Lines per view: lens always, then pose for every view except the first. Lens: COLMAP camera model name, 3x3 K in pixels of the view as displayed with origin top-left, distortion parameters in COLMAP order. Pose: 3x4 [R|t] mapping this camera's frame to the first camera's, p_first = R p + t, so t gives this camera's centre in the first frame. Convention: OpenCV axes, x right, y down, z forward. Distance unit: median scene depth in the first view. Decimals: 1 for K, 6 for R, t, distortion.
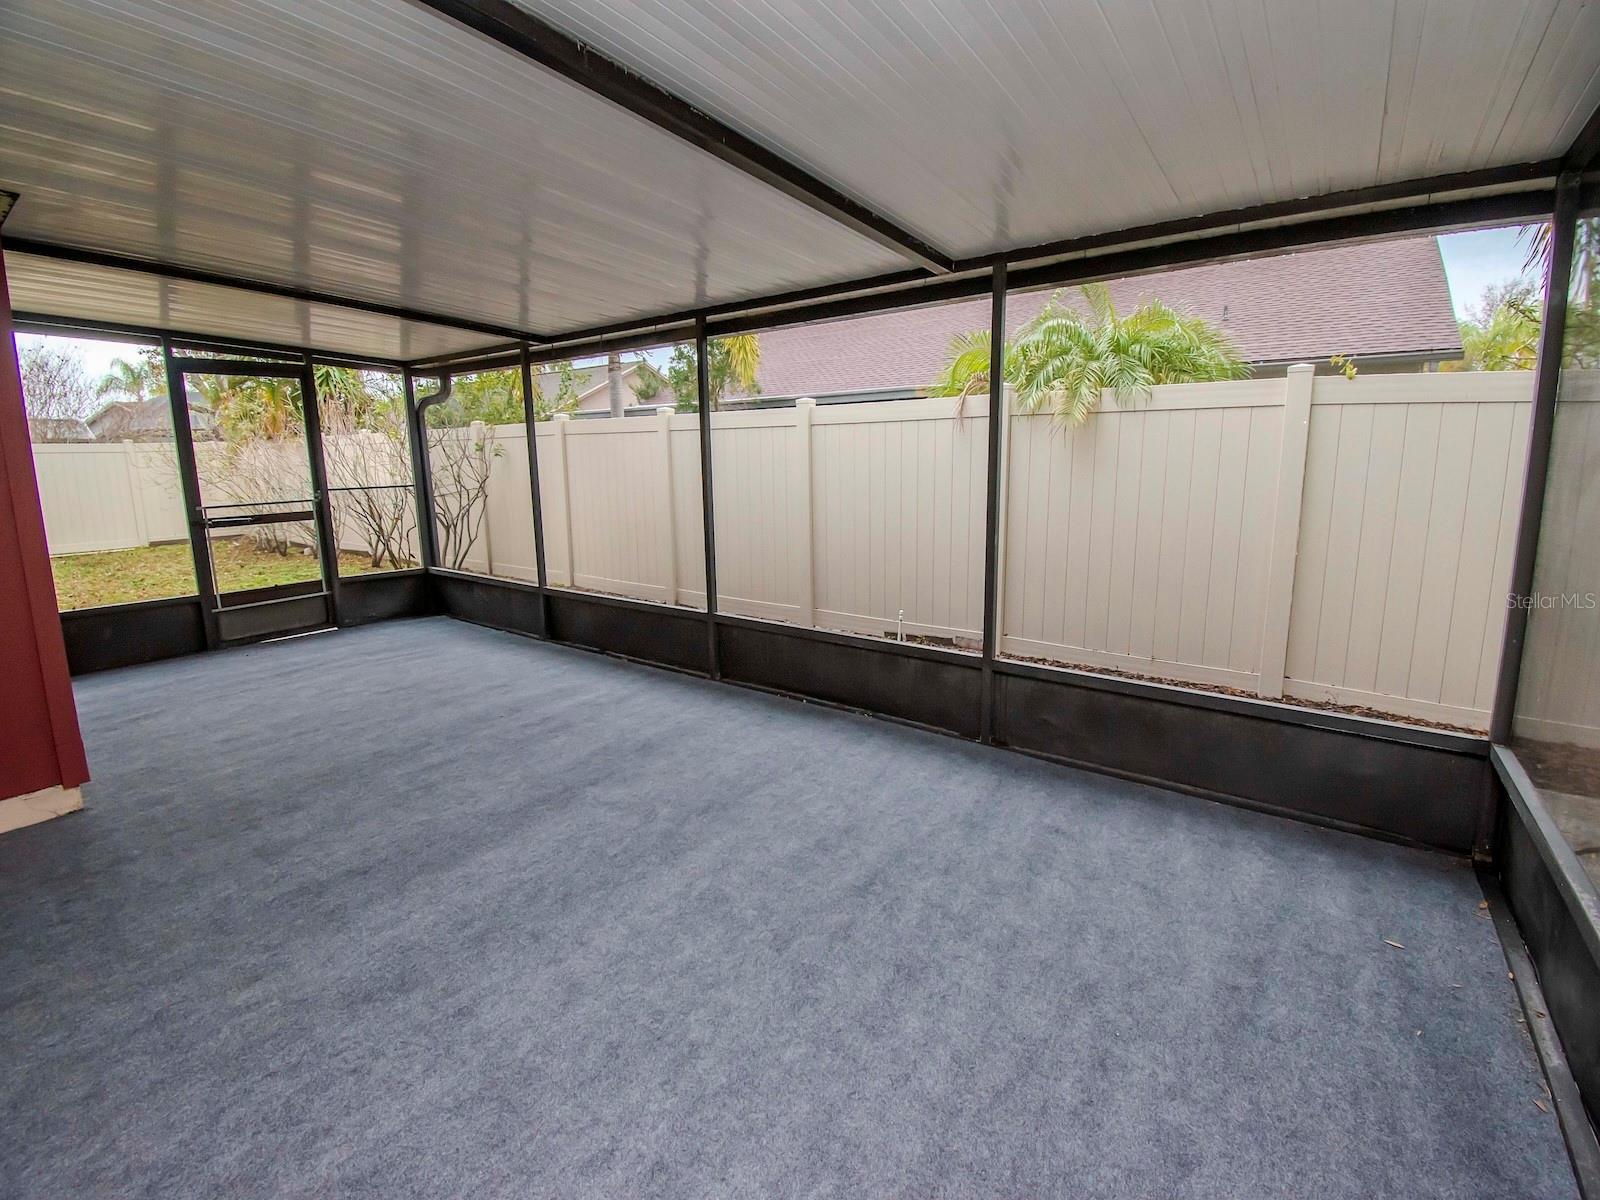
lens RADIAL K [[717.4, 0, 819.2], [0, 717.4, 590.0], [0, 0, 1]] dist [0.013919, -0.023021]
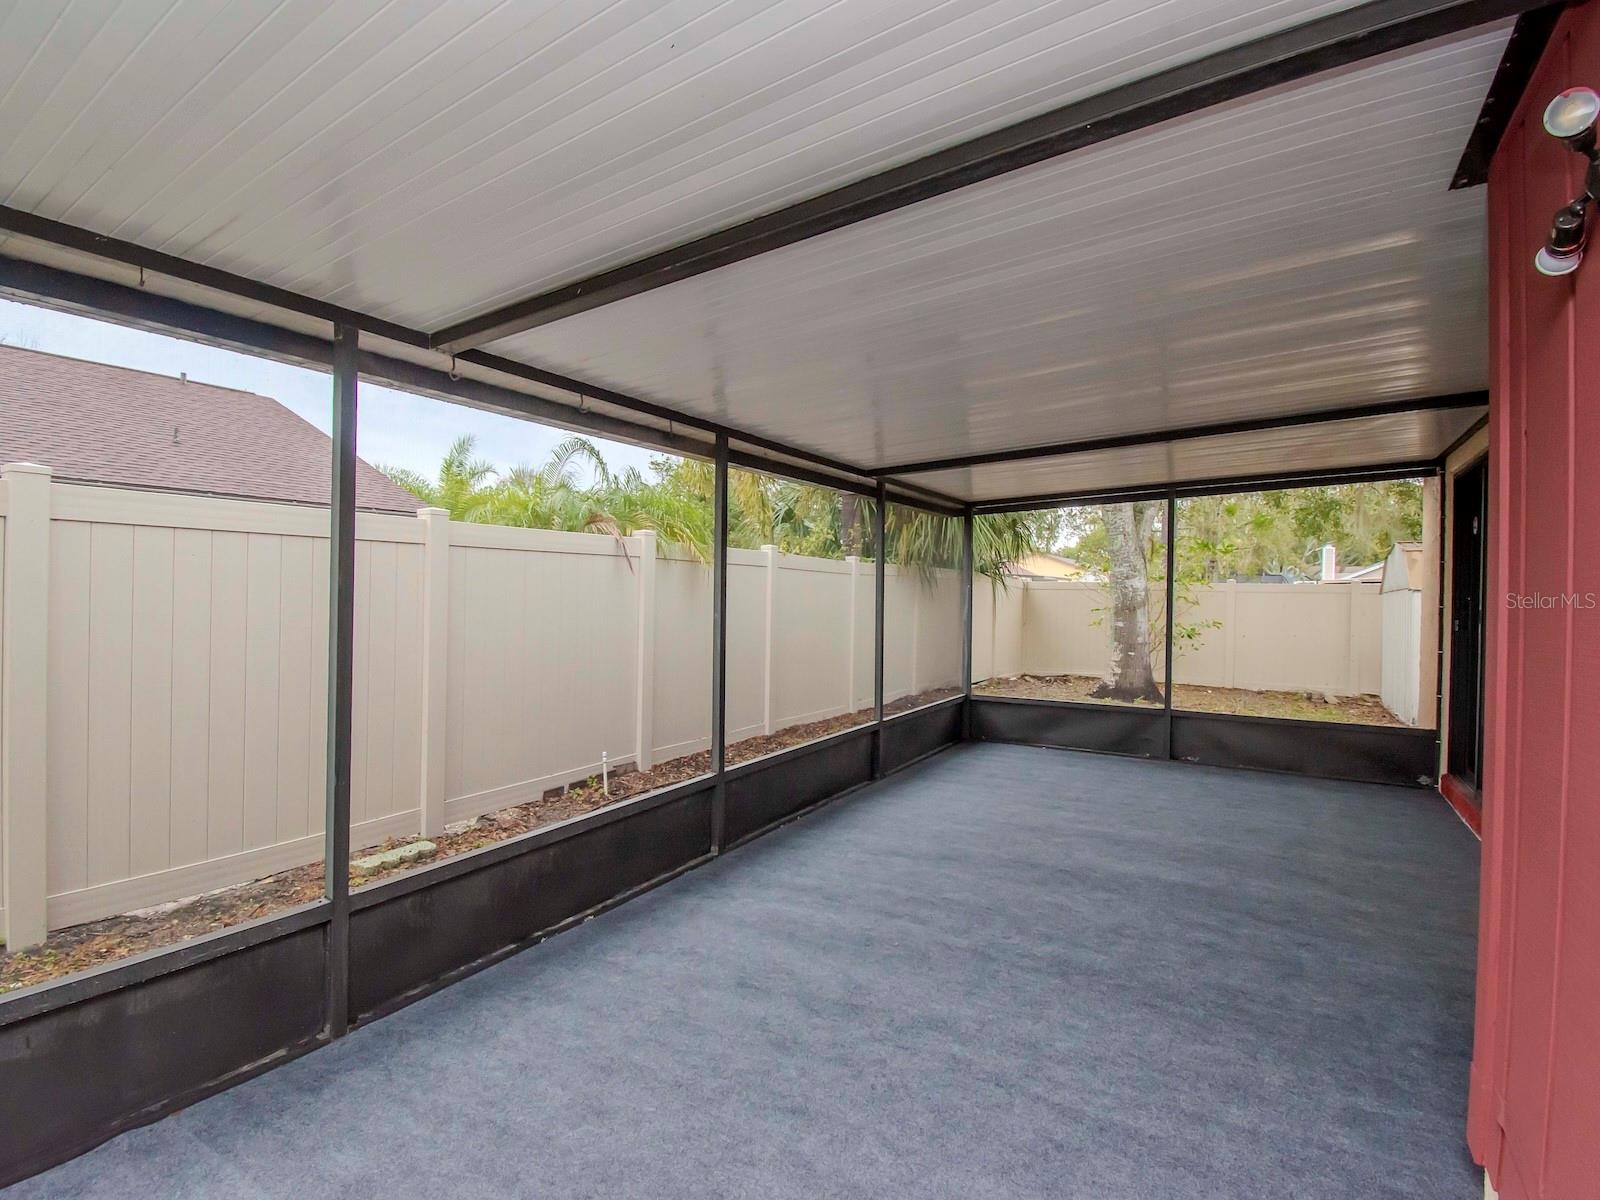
lens RADIAL K [[657.5, 0, 800.0], [0, 657.5, 600.0], [0, 0, 1]] dist [0.013714, -0.016583]
pose [[-0.003009, -0.001183, 0.999995, -1.105610], [0.179212, 0.983809, 0.001703, -0.183321], [-0.983806, 0.179217, -0.002748, 1.037077]]
